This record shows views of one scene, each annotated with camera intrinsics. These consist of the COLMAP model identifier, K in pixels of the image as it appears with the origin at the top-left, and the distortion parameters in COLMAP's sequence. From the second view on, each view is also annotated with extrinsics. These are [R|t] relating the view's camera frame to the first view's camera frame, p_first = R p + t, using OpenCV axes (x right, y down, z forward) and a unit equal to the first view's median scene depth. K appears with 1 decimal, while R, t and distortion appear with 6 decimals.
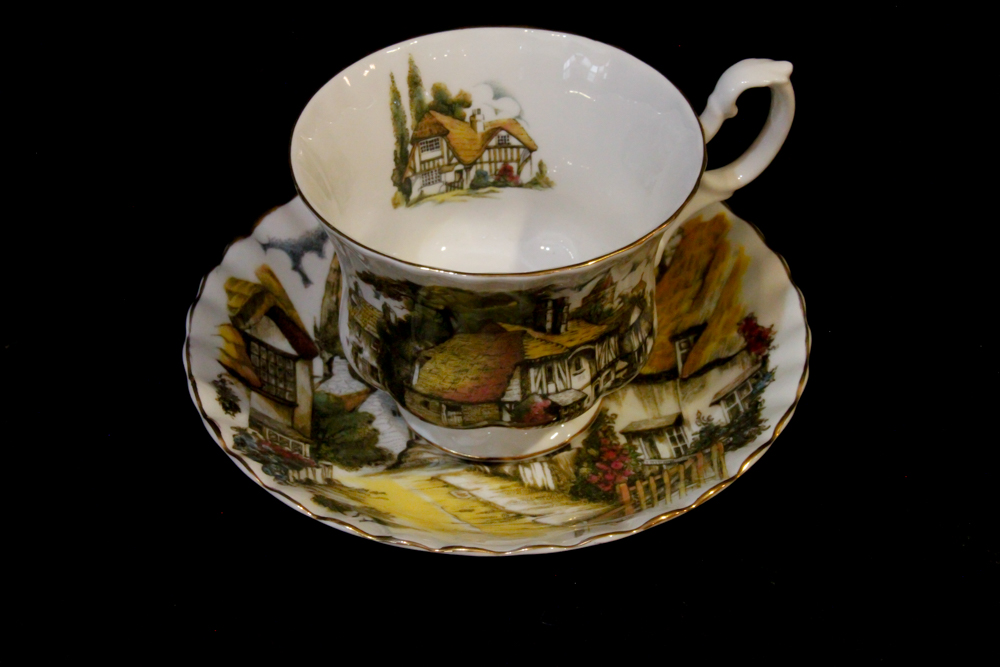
lens RADIAL K [[2413.7, 0, 500.0], [0, 2413.7, 333.5], [0, 0, 1]] dist [0.074113, -0.074928]
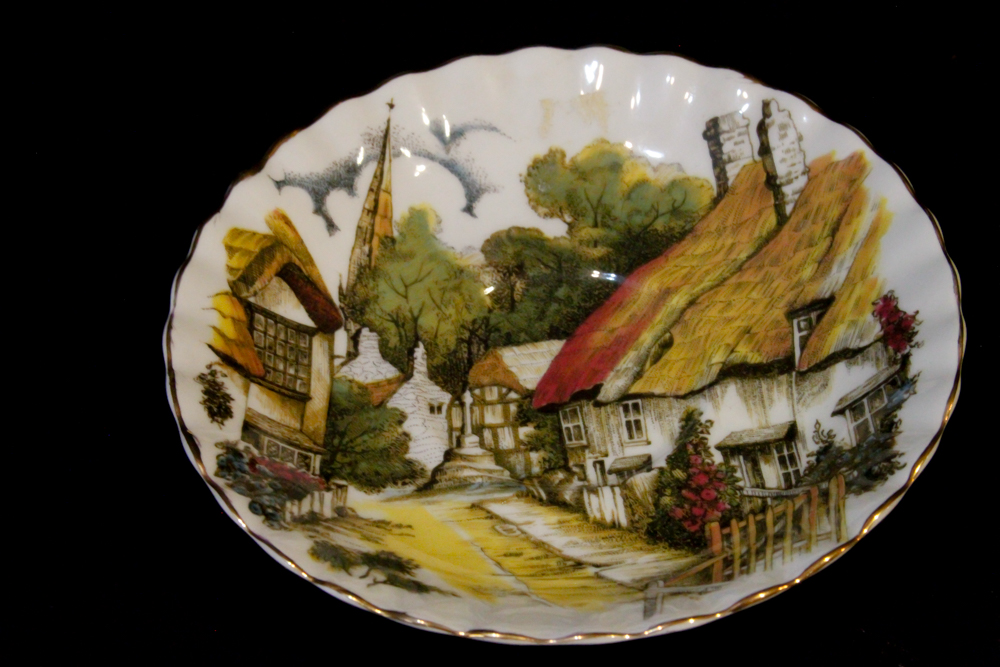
lens RADIAL K [[2413.7, 0, 500.0], [0, 2413.7, 333.5], [0, 0, 1]] dist [0.074113, -0.074928]
pose [[0.997211, 0.025277, -0.070224, 0.034276], [-0.016098, 0.991603, 0.128315, -0.095813], [0.072878, -0.126827, 0.989244, 0.223168]]
